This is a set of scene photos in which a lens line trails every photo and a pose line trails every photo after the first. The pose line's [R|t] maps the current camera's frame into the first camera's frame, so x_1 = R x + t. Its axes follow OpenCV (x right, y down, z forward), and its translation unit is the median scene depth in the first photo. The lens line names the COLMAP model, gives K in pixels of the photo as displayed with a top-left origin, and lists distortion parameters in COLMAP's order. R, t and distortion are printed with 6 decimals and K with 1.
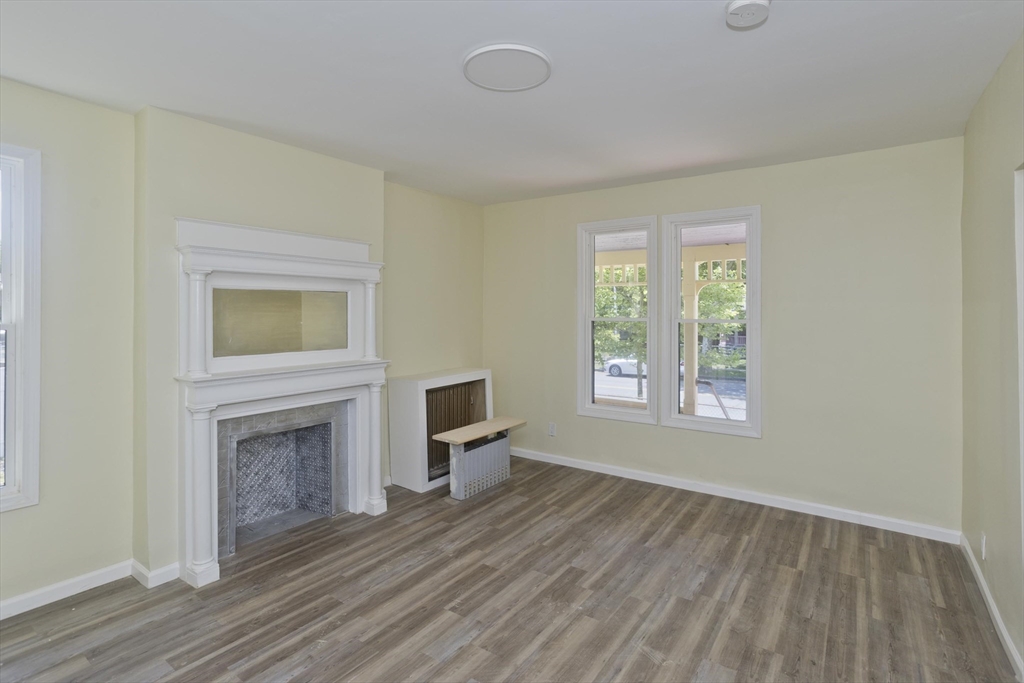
lens RADIAL K [[494.5, 0, 510.8], [0, 494.5, 313.7], [0, 0, 1]] dist [-0.048023, 0.026554]
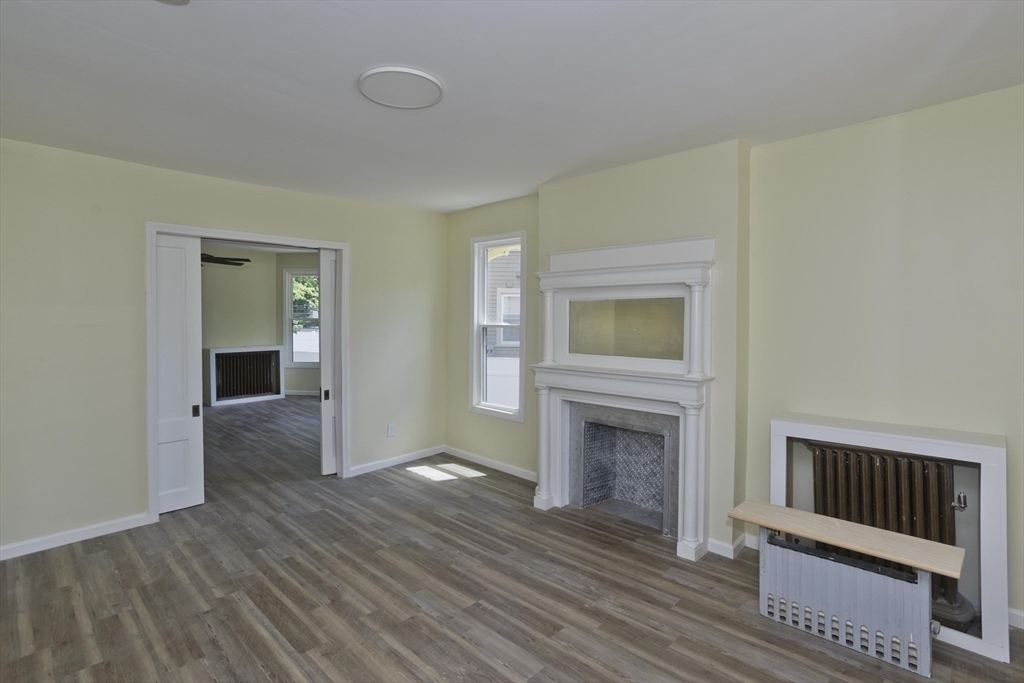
lens RADIAL K [[501.8, 0, 516.9], [0, 501.8, 330.8], [0, 0, 1]] dist [-0.050493, 0.028804]
pose [[-0.133819, 0.021433, -0.990774, 0.771623], [-0.006813, 0.999723, 0.022546, -0.001510], [0.990982, 0.009768, -0.133636, 1.039997]]
